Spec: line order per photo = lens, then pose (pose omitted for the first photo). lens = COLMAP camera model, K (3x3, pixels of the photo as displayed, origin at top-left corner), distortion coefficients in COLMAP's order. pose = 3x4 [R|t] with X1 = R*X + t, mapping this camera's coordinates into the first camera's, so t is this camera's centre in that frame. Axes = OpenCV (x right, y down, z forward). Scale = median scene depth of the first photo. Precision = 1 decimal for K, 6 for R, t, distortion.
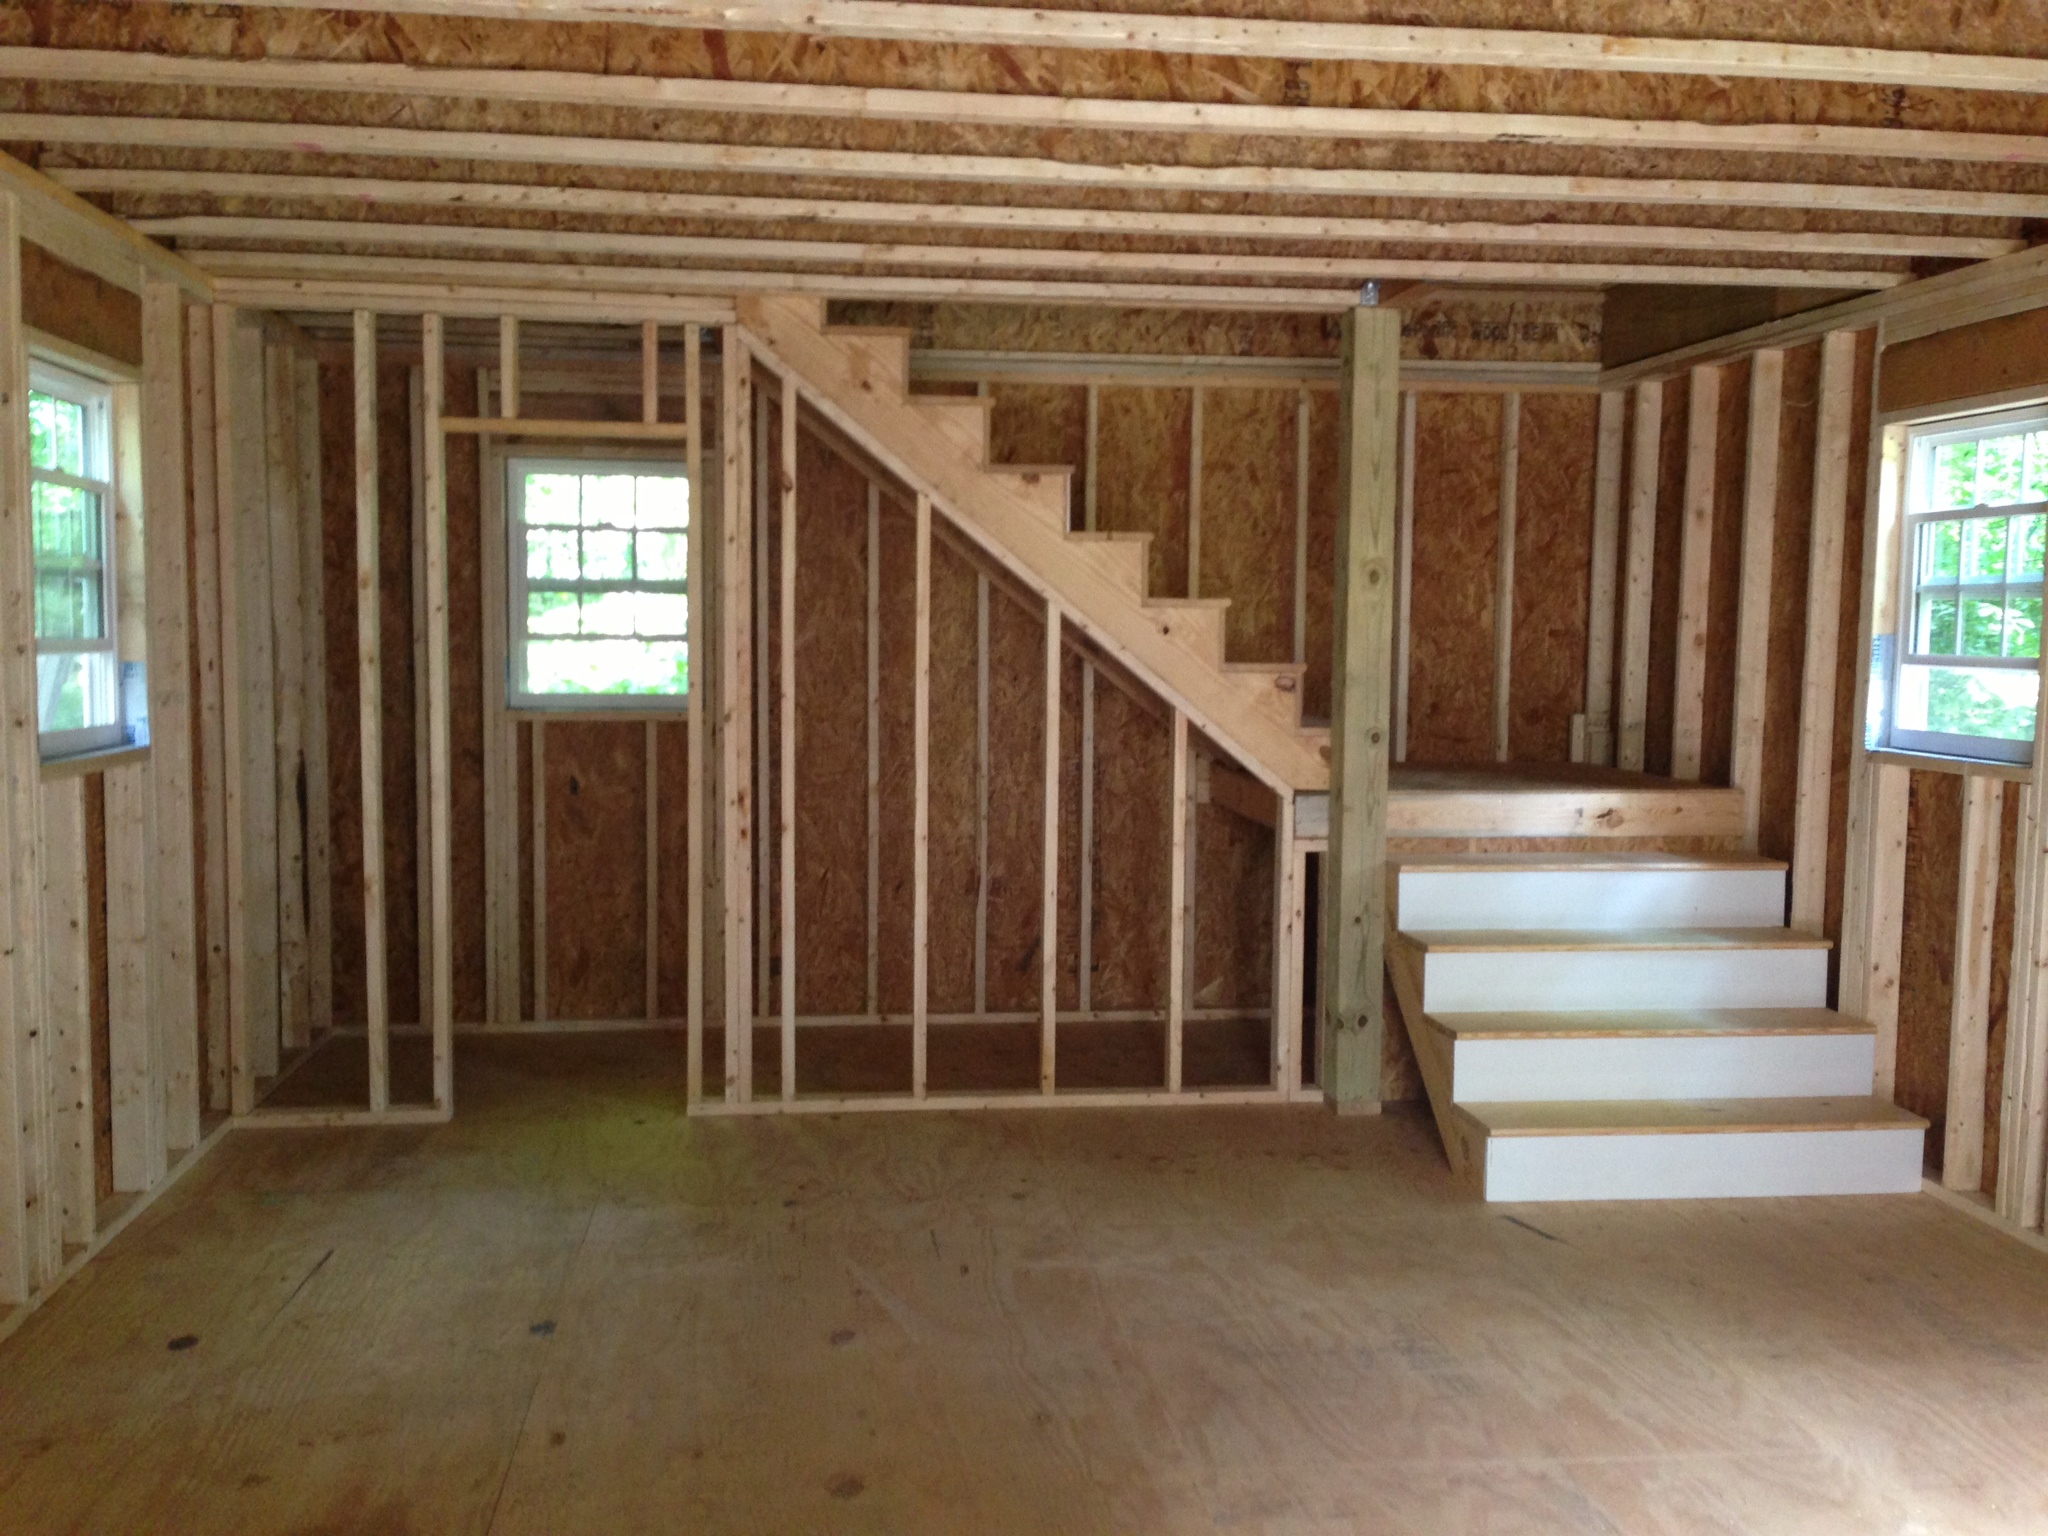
lens RADIAL K [[1922.4, 0, 1024.0], [0, 1922.4, 768.0], [0, 0, 1]] dist [0.135905, -0.245278]
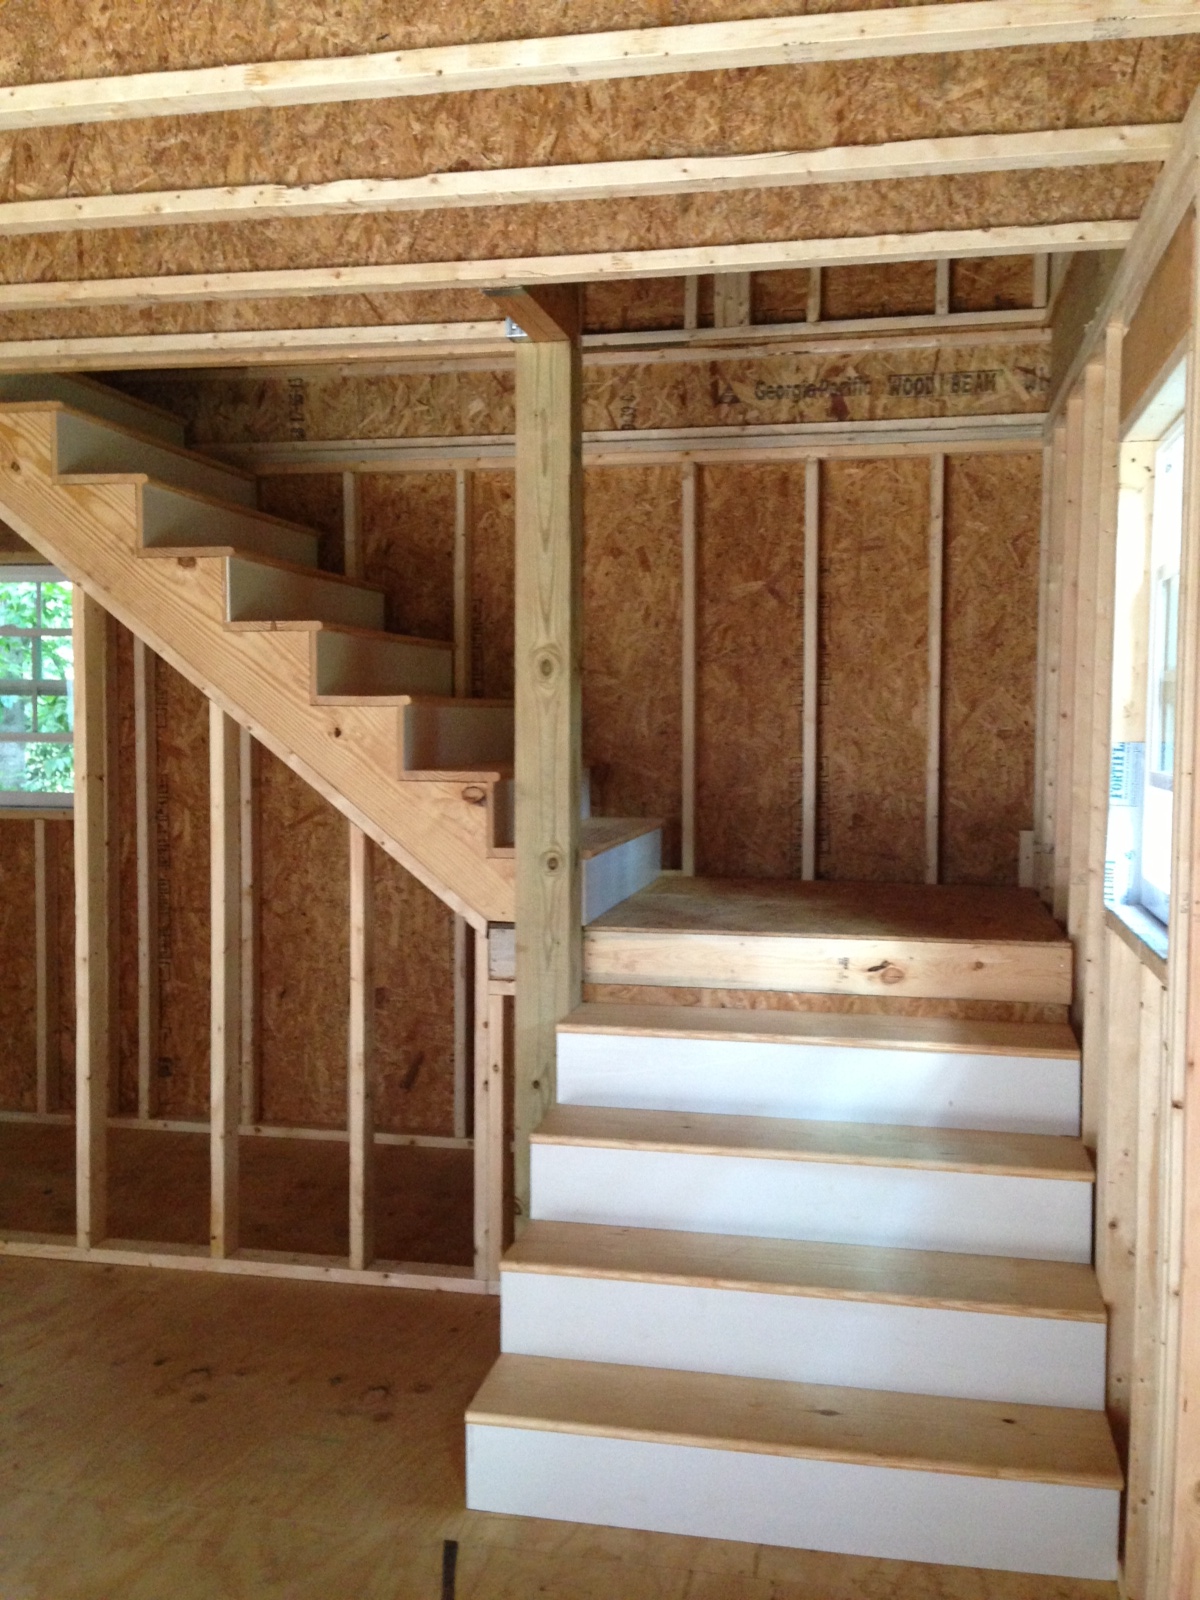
lens RADIAL K [[1501.8, 0, 600.0], [0, 1501.8, 788.7], [0, 0, 1]] dist [0.135905, -0.245278]
pose [[0.943374, 0.012446, -0.331496, 0.349012], [-0.021768, 0.999465, -0.024424, -0.027285], [0.331015, 0.030257, 0.943140, 0.338428]]
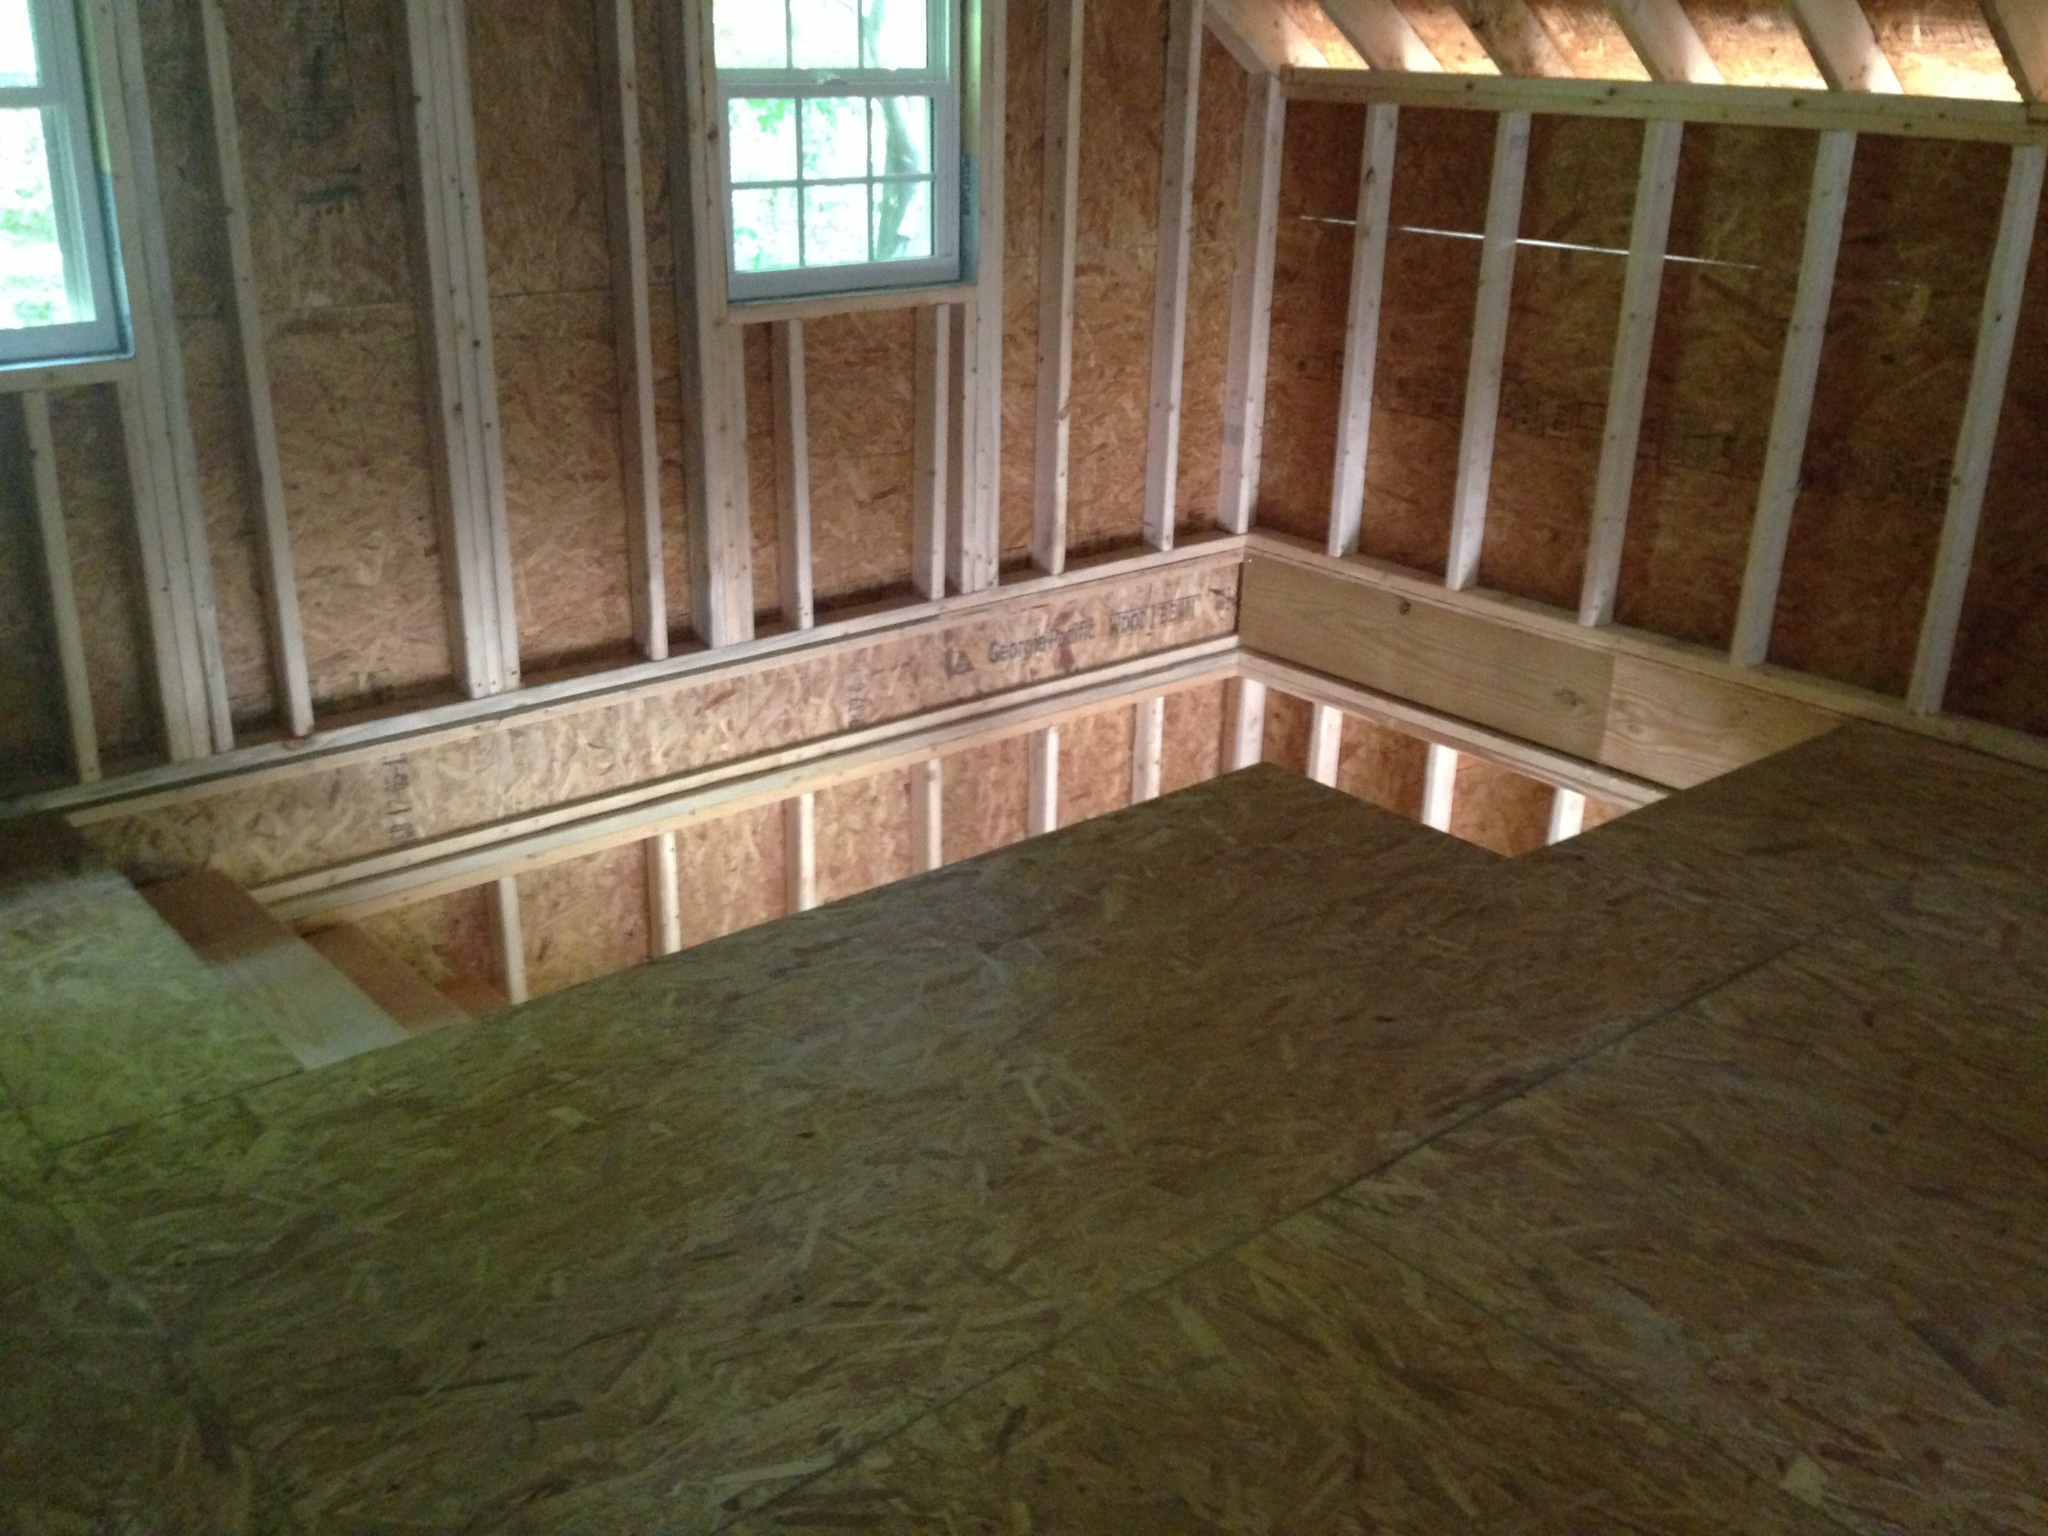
lens RADIAL K [[1922.4, 0, 1024.0], [0, 1922.4, 768.0], [0, 0, 1]] dist [0.135905, -0.245278]
pose [[0.839005, -0.190090, 0.509839, -0.189739], [0.027737, 0.950715, 0.308823, -0.417573], [-0.543416, -0.244963, 0.802927, 0.430438]]
